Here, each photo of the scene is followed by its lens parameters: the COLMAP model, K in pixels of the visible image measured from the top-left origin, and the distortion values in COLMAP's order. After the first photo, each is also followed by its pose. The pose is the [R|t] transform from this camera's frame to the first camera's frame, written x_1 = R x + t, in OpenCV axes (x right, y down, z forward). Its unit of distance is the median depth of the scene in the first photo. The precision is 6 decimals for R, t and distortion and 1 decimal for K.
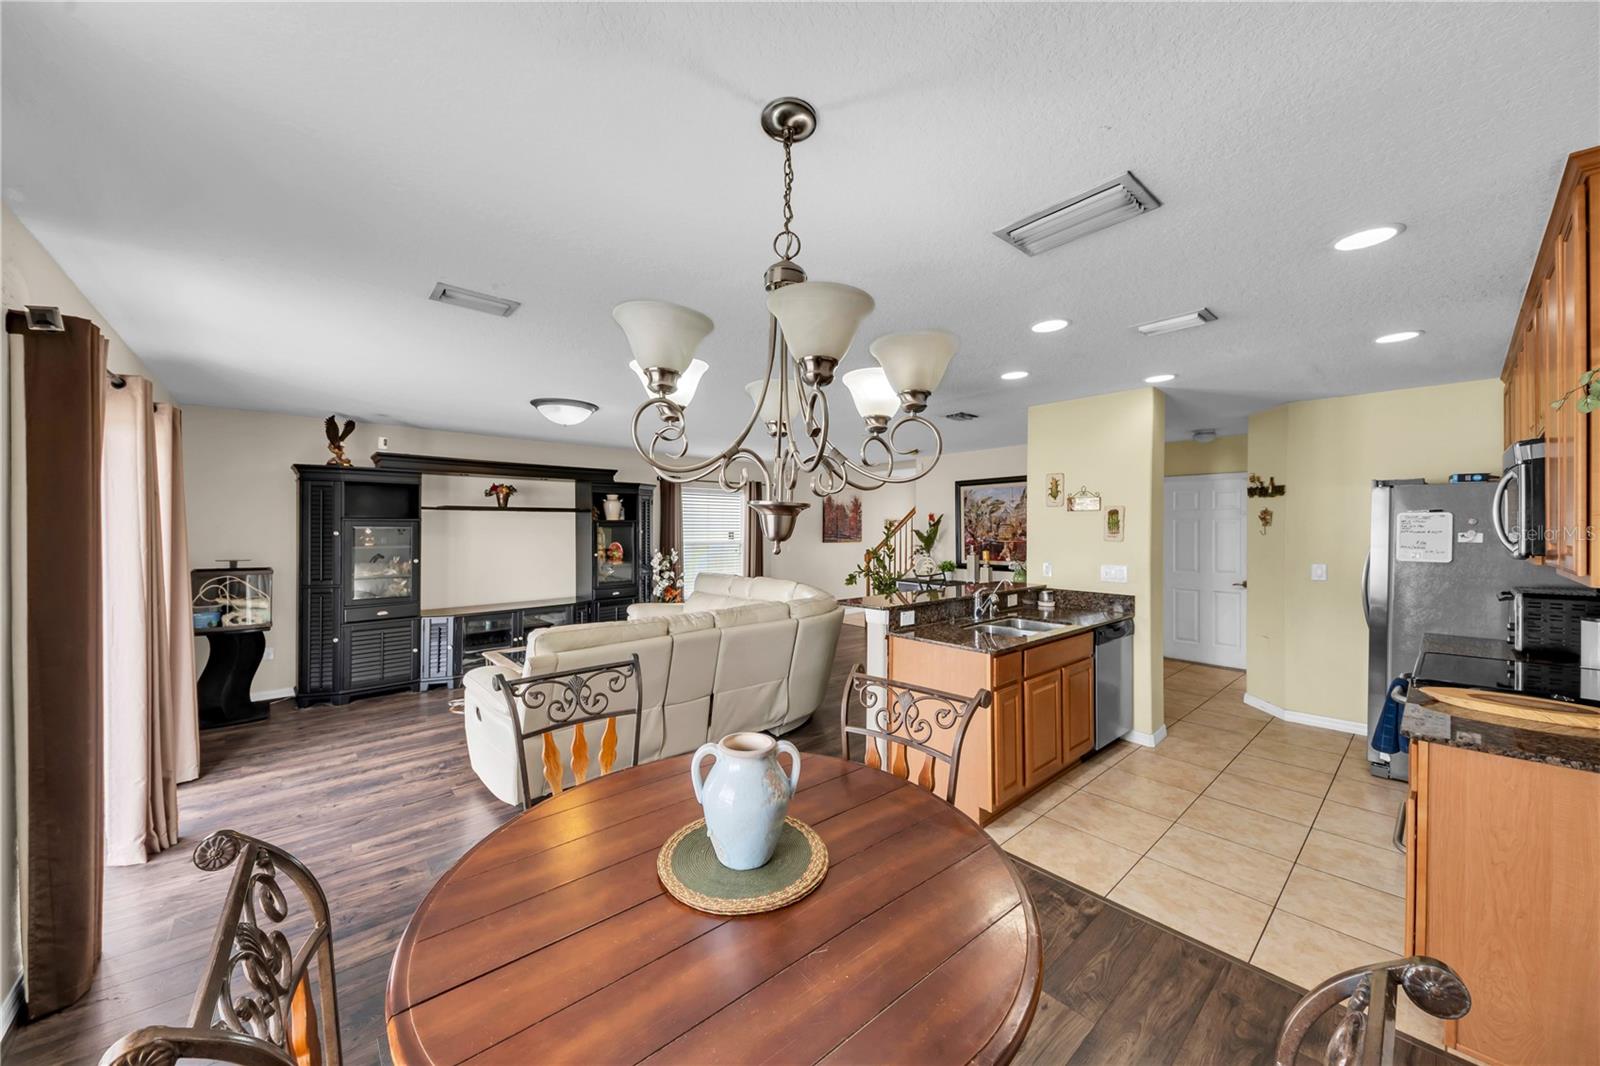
lens RADIAL K [[568.8, 0, 780.2], [0, 568.8, 530.5], [0, 0, 1]] dist [0.034062, -0.015792]
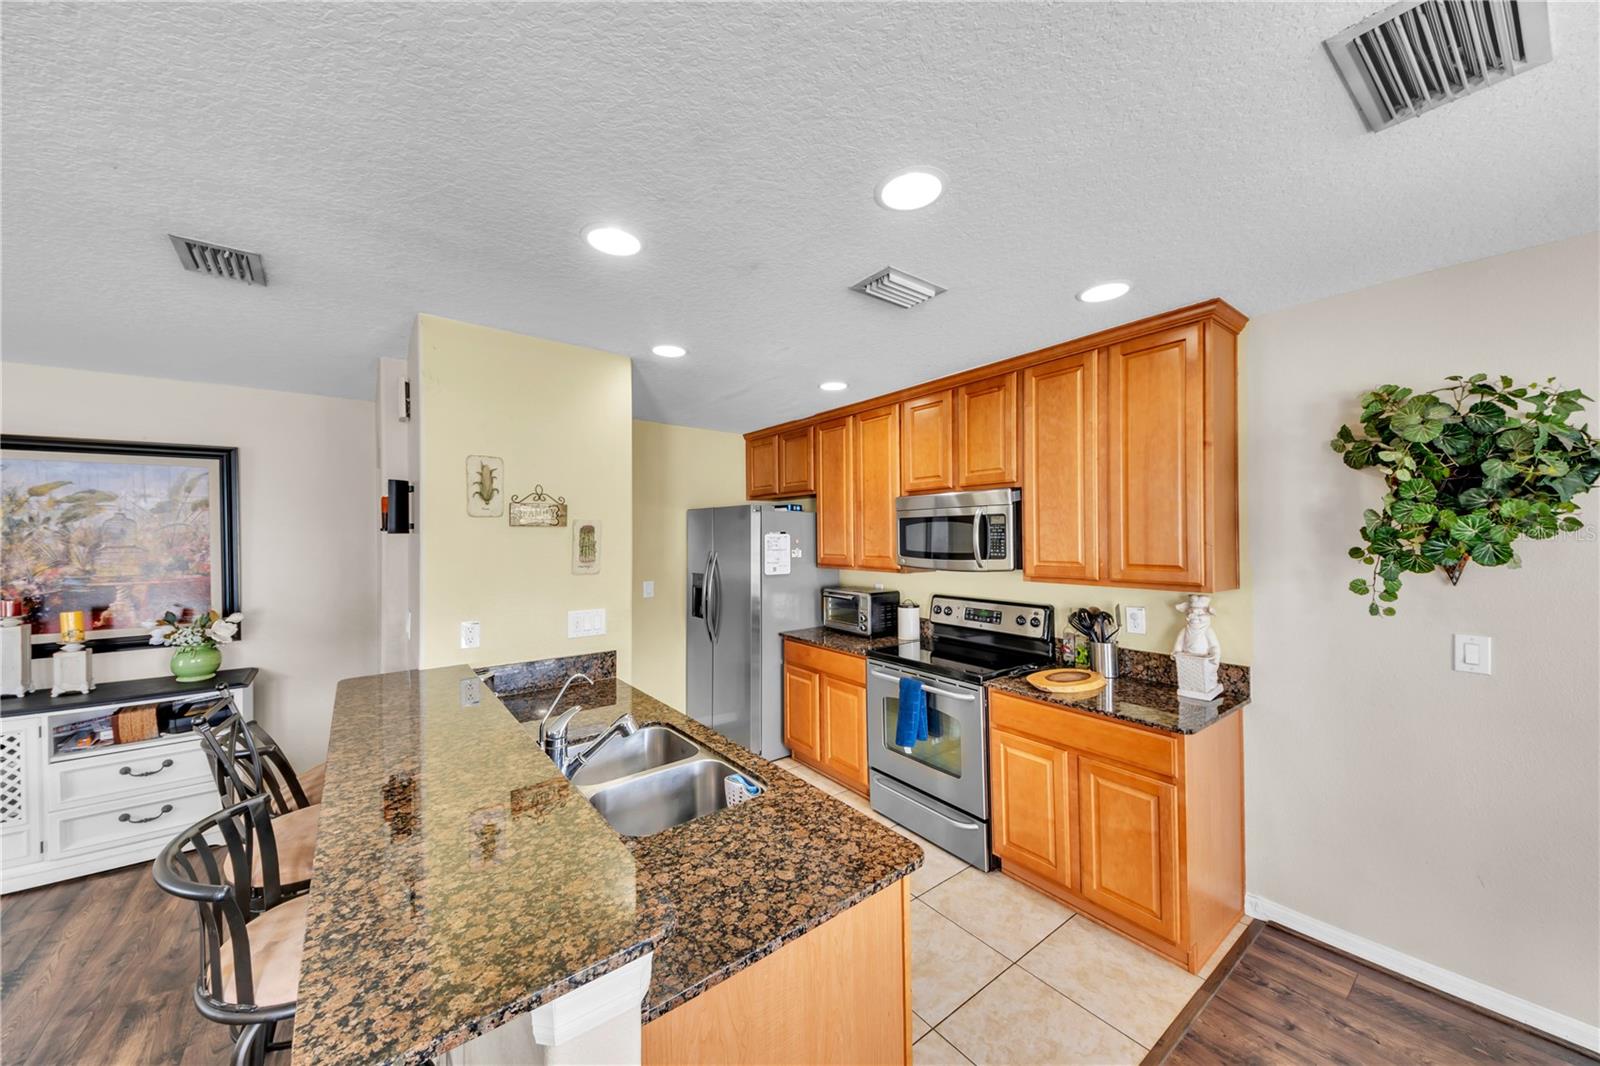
lens RADIAL K [[555.2, 0, 794.3], [0, 555.2, 533.9], [0, 0, 1]] dist [0.041727, -0.014038]
pose [[0.047377, 0.001028, 0.998877, -0.041470], [0.010057, 0.999948, -0.001507, -0.019823], [-0.998826, 0.010117, 0.047364, 0.619128]]
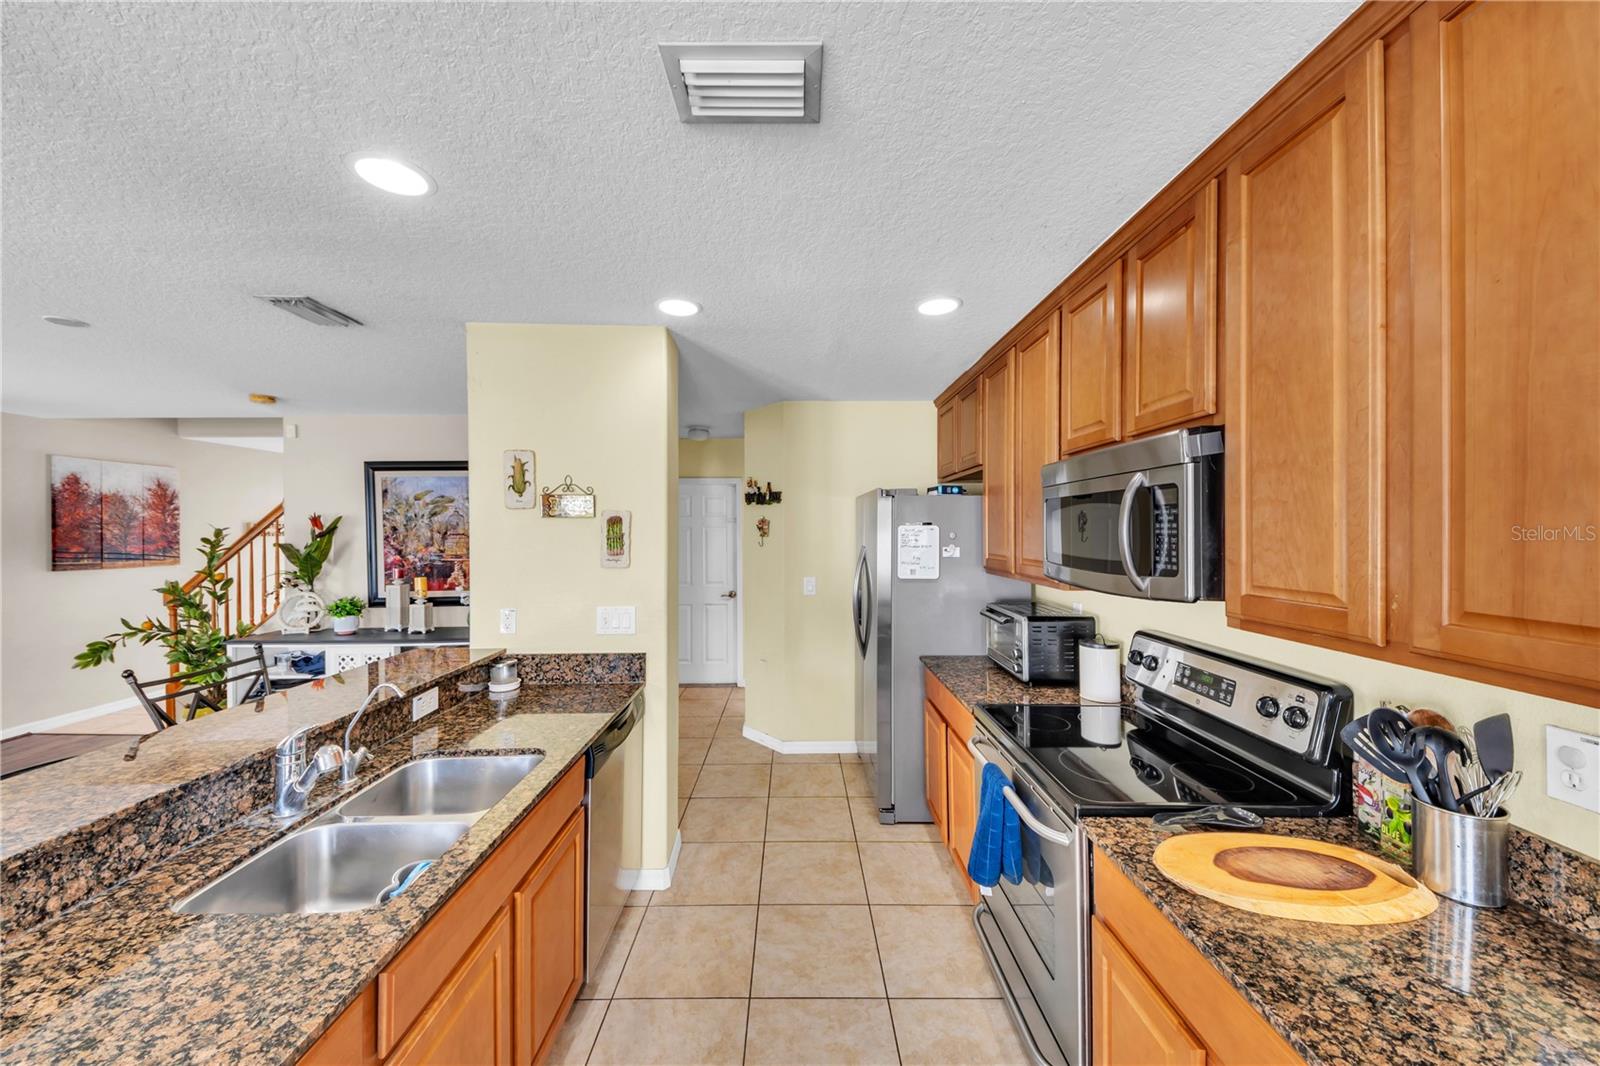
lens RADIAL K [[564.7, 0, 800.0], [0, 564.7, 533.0], [0, 0, 1]] dist [0.044223, -0.015205]
pose [[0.646618, -0.008500, 0.762767, 0.206228], [0.006882, 0.999962, 0.005309, -0.017144], [-0.762783, 0.001816, 0.646652, 0.383468]]
